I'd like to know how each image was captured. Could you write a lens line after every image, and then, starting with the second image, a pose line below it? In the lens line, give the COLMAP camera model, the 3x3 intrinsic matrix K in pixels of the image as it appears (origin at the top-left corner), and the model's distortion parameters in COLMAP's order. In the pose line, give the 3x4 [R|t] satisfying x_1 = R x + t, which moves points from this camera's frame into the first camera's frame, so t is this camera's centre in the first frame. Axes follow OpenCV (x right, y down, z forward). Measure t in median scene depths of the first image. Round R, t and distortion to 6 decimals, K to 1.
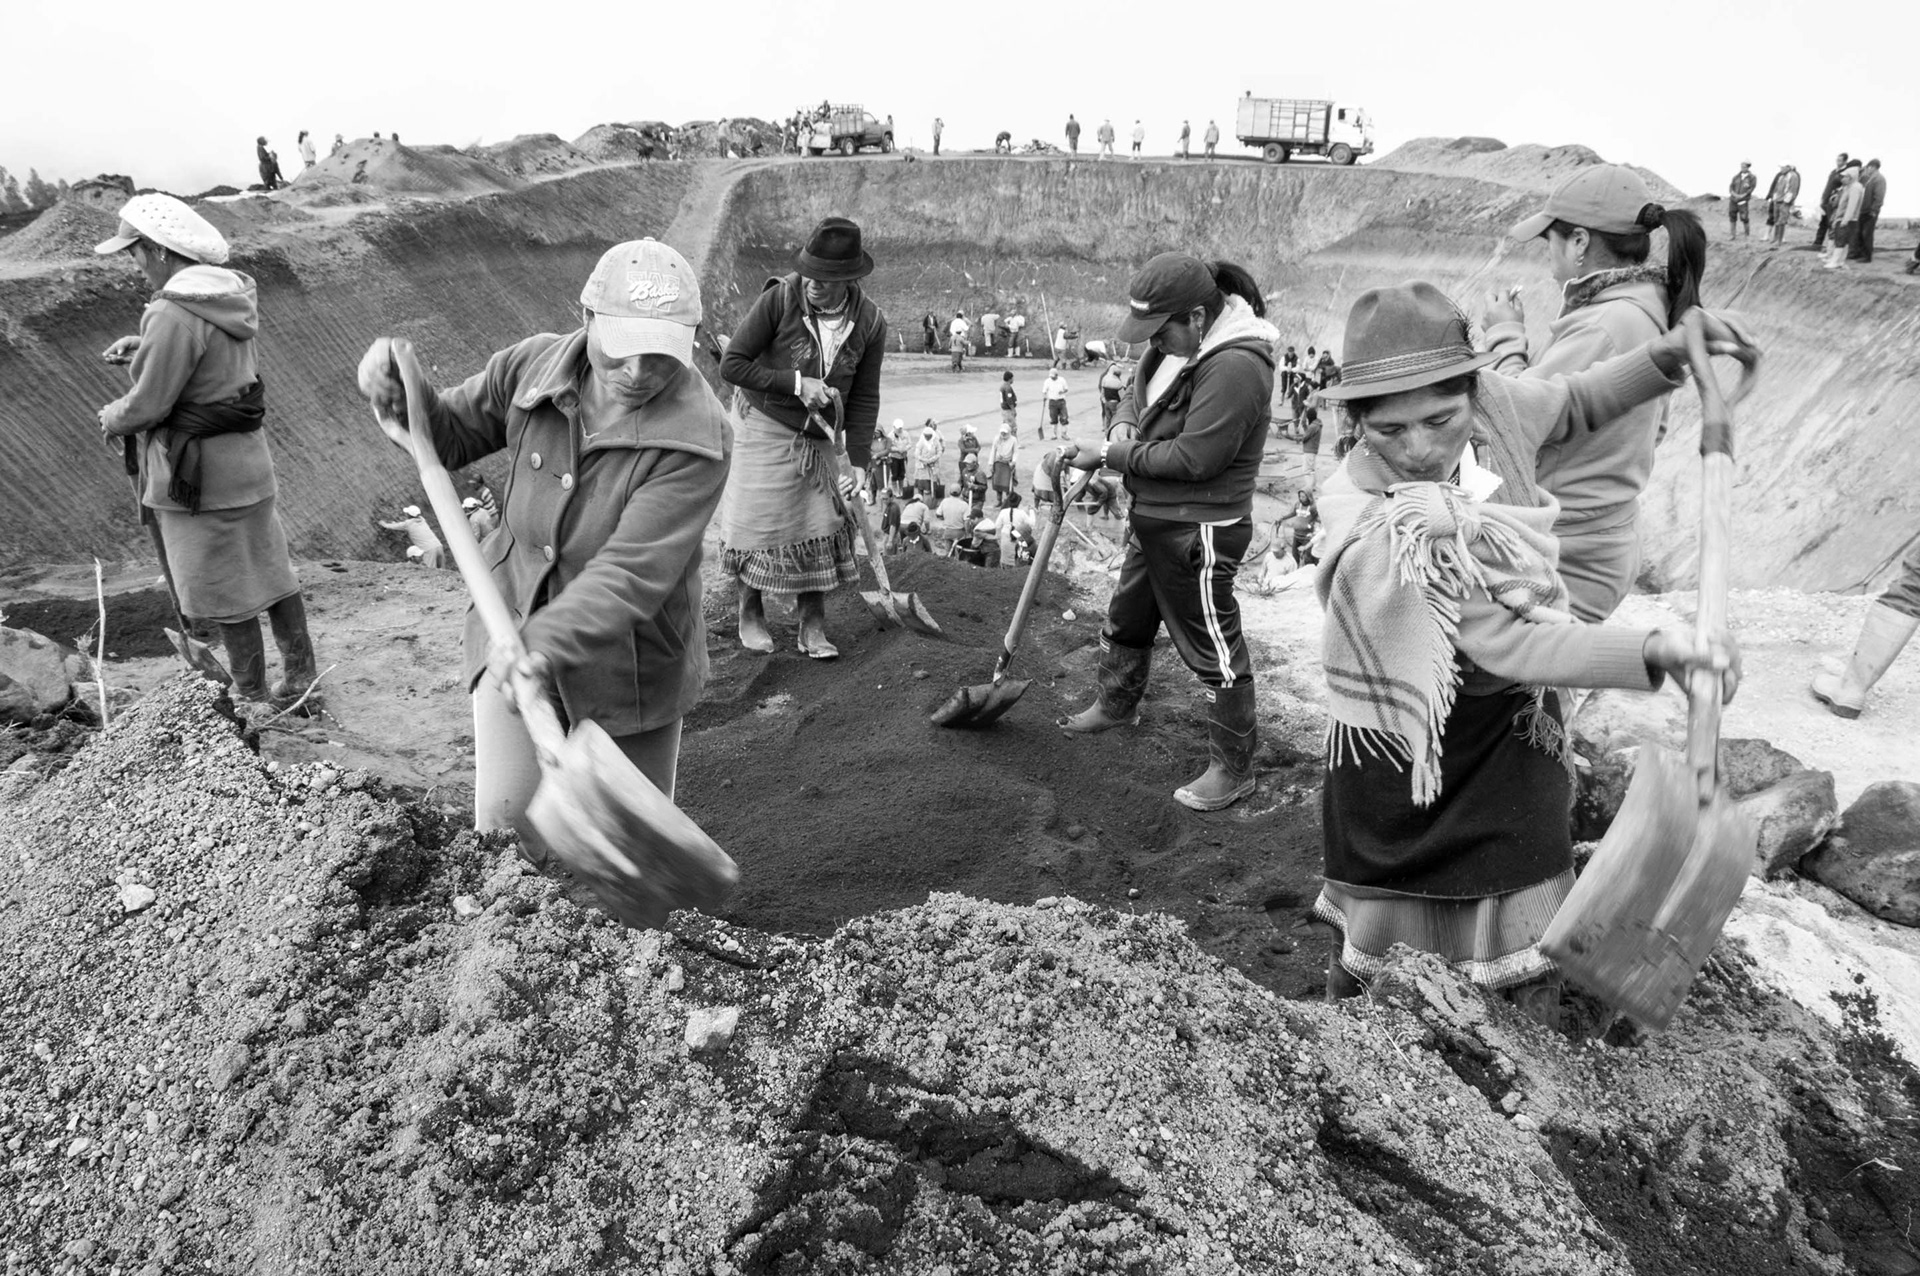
lens RADIAL K [[1477.1, 0, 960.0], [0, 1477.1, 638.0], [0, 0, 1]] dist [-0.119392, 0.082864]
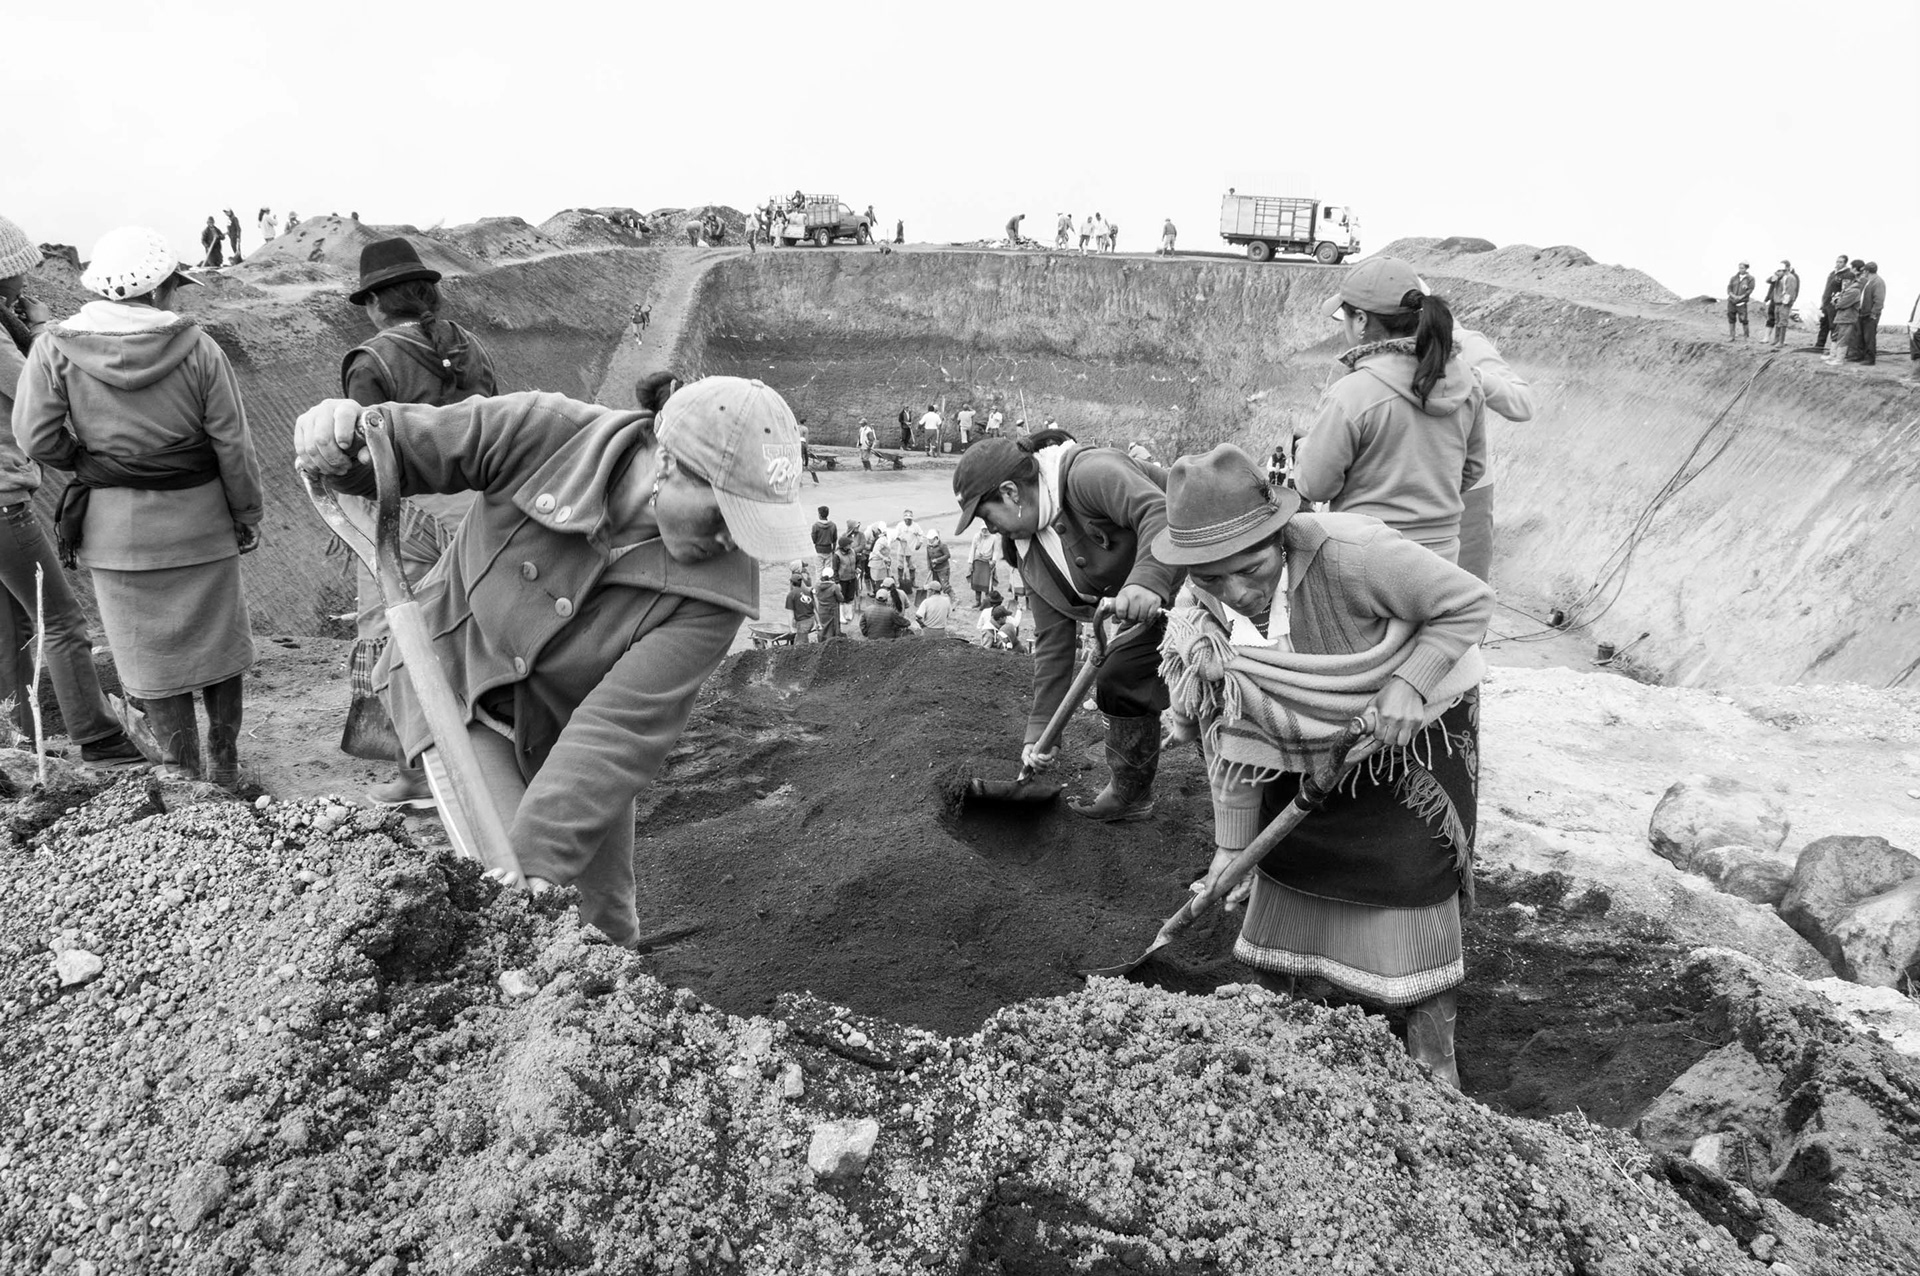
lens RADIAL K [[1501.7, 0, 932.3], [0, 1501.7, 639.7], [0, 0, 1]] dist [-0.110385, 0.088899]
pose [[0.999718, 0.013240, 0.019691, -0.133679], [-0.011633, 0.996757, -0.079626, 0.061223], [-0.020681, 0.079374, 0.996630, 0.197395]]
